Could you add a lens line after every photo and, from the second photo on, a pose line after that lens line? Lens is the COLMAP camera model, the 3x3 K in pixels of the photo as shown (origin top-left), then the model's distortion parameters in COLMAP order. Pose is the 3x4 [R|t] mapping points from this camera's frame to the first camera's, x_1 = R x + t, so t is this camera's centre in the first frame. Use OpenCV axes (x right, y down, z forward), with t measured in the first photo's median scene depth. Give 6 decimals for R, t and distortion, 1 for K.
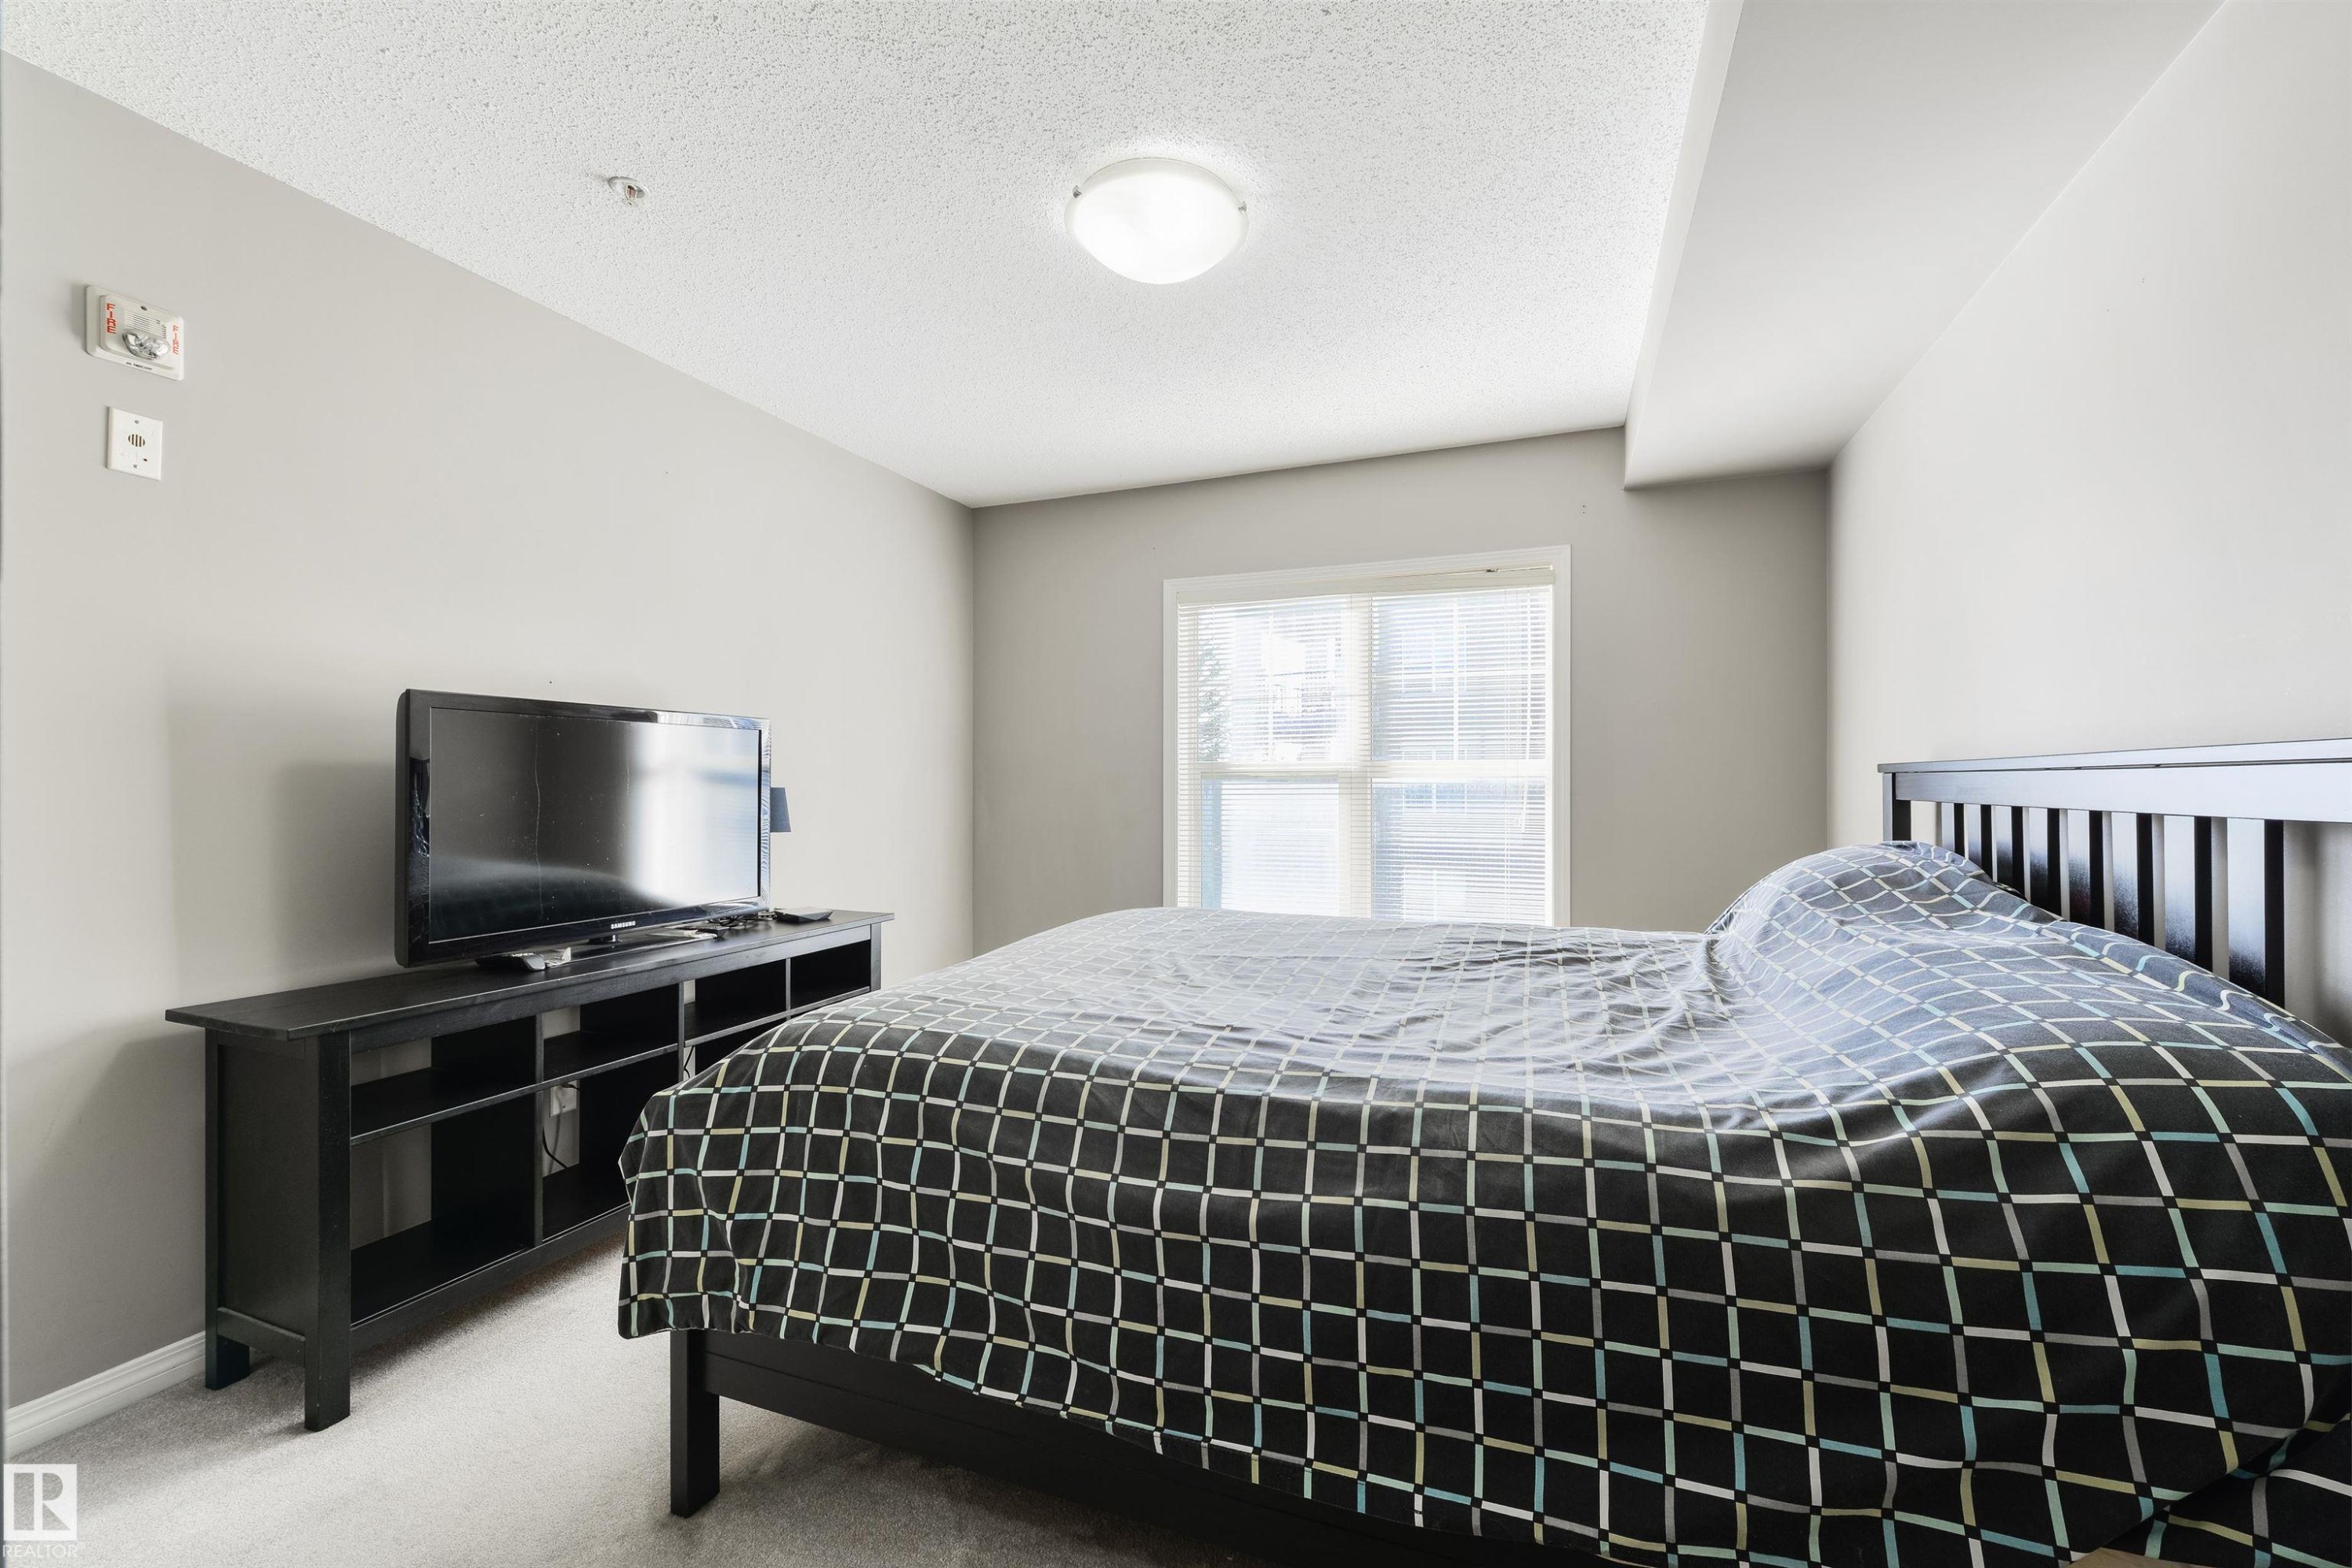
lens RADIAL K [[924.2, 0, 1189.5], [0, 924.2, 782.5], [0, 0, 1]] dist [0.011136, 0.000016]
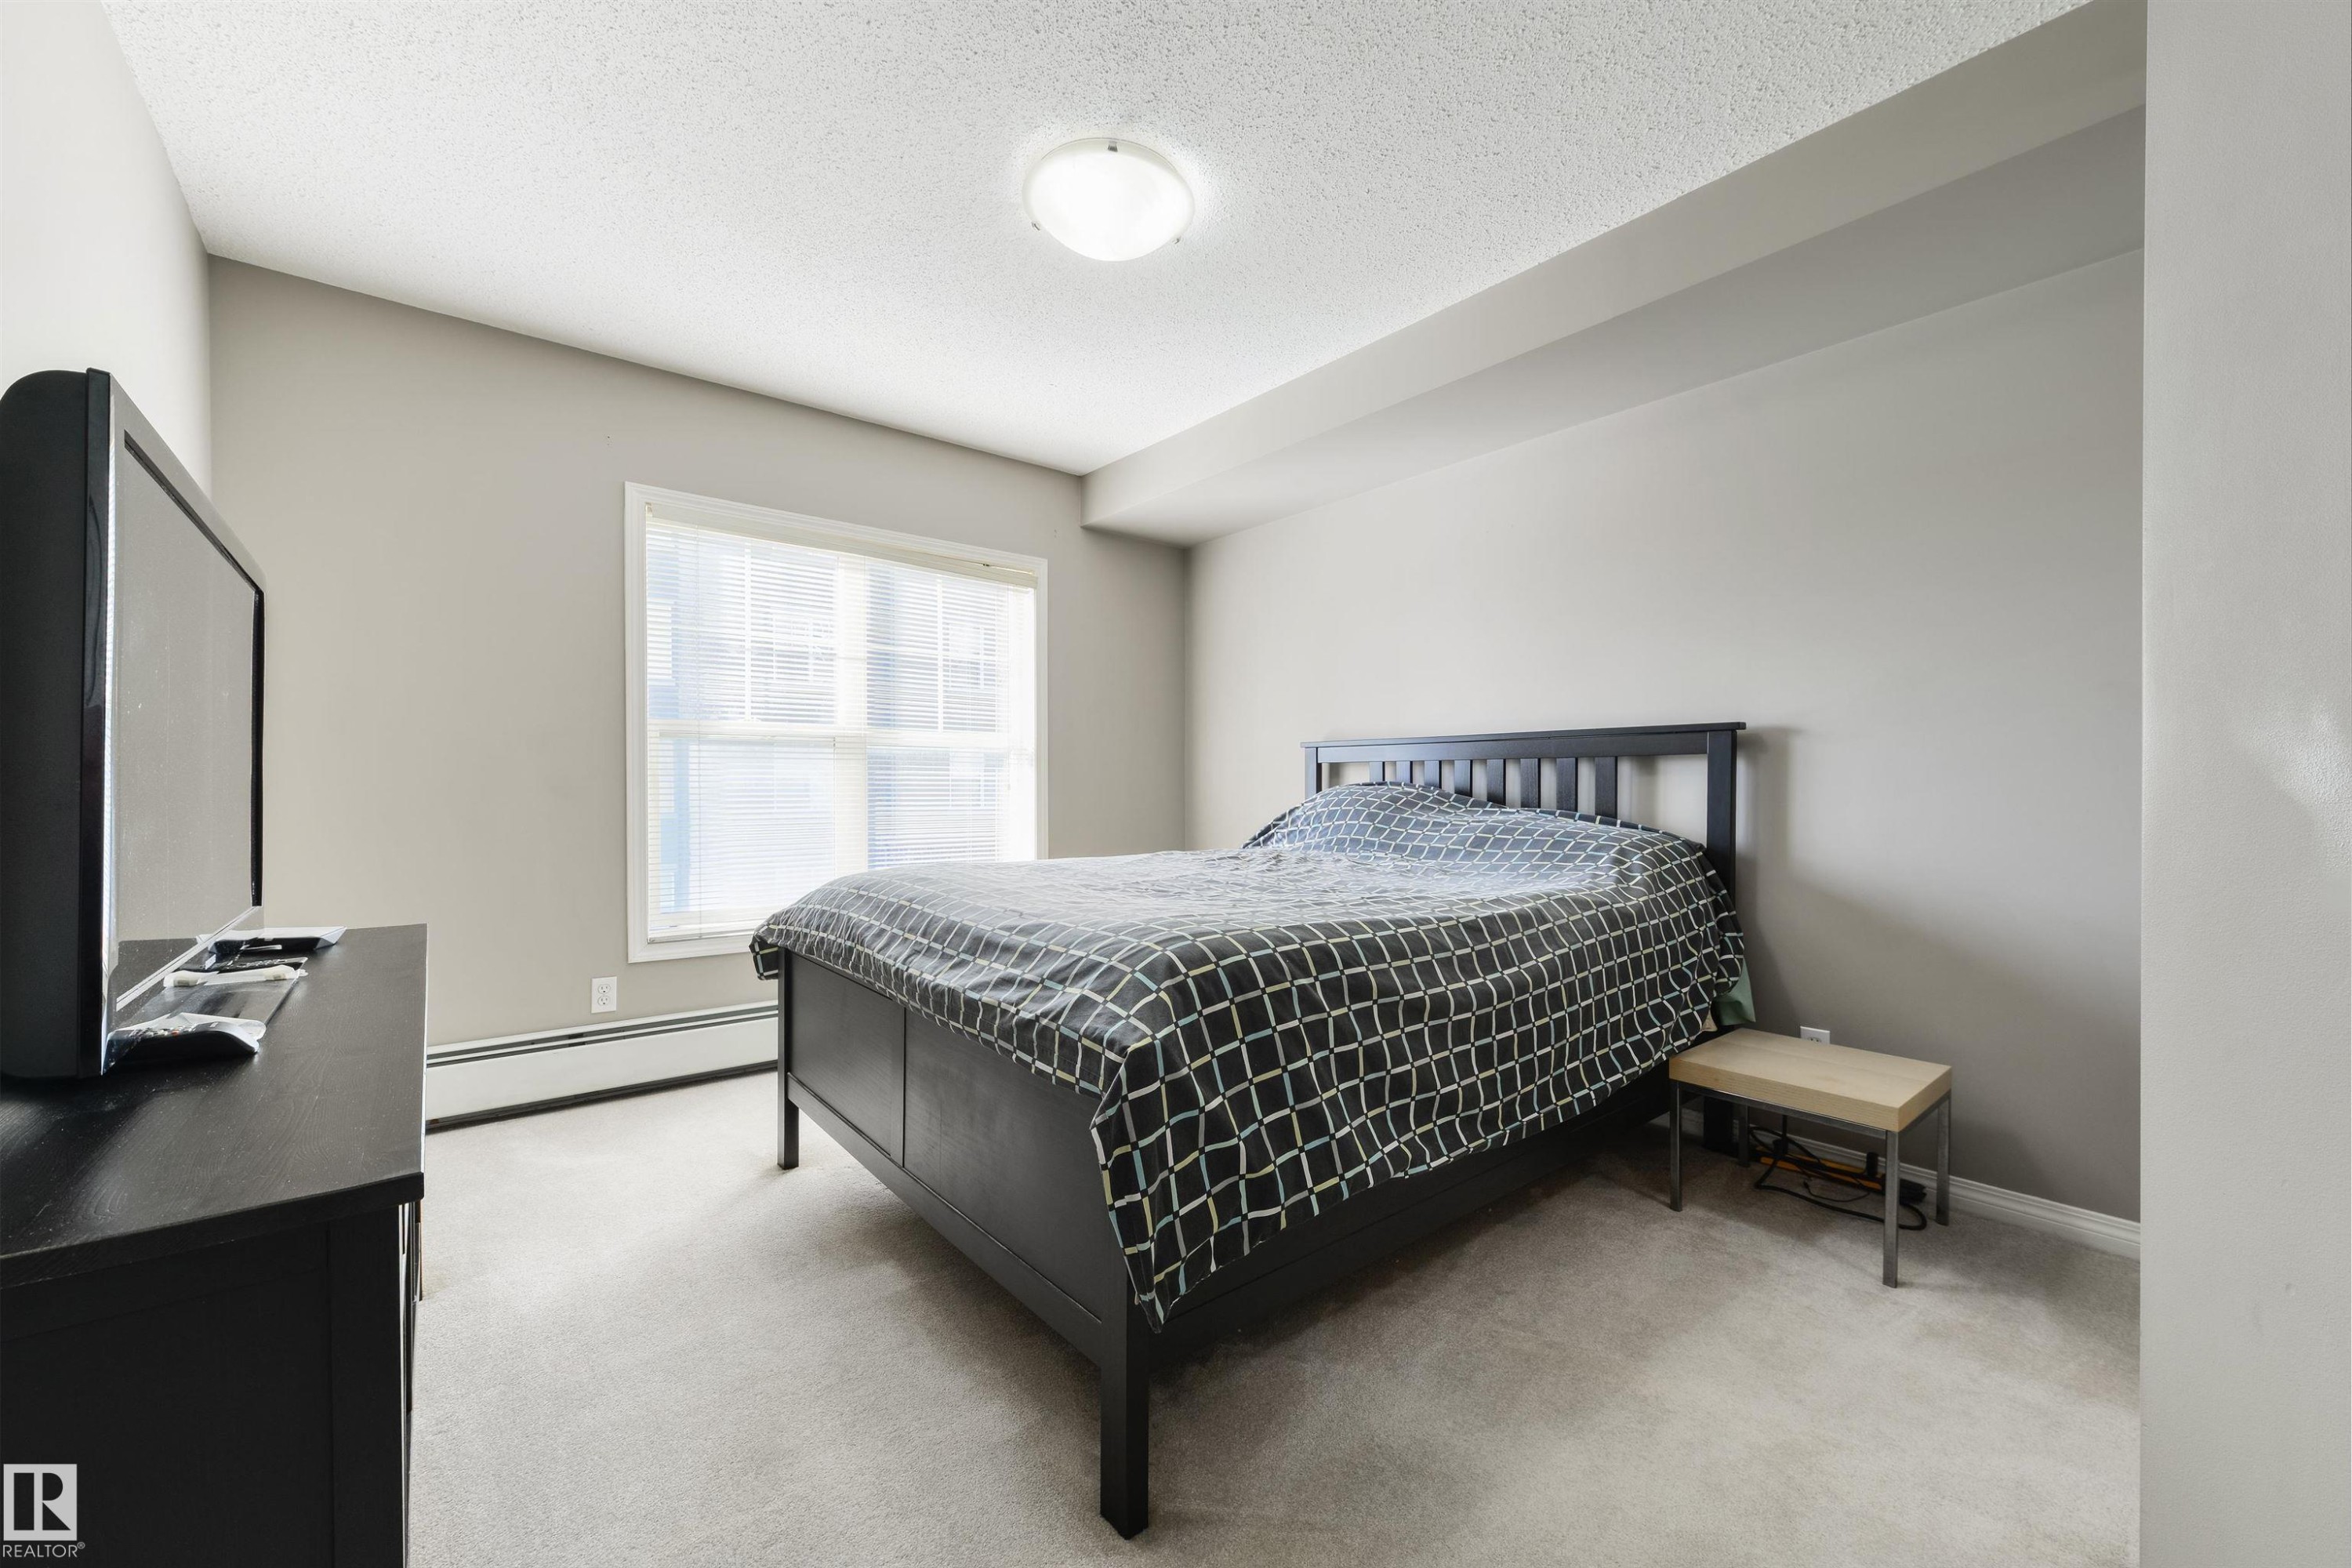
lens RADIAL K [[924.2, 0, 1188.0], [0, 924.2, 786.2], [0, 0, 1]] dist [0.011136, 0.000016]
pose [[0.490158, 0.006475, 0.871610, -1.190444], [-0.008045, 0.999963, -0.002904, 0.095435], [-0.871597, -0.005589, 0.490192, 0.511304]]
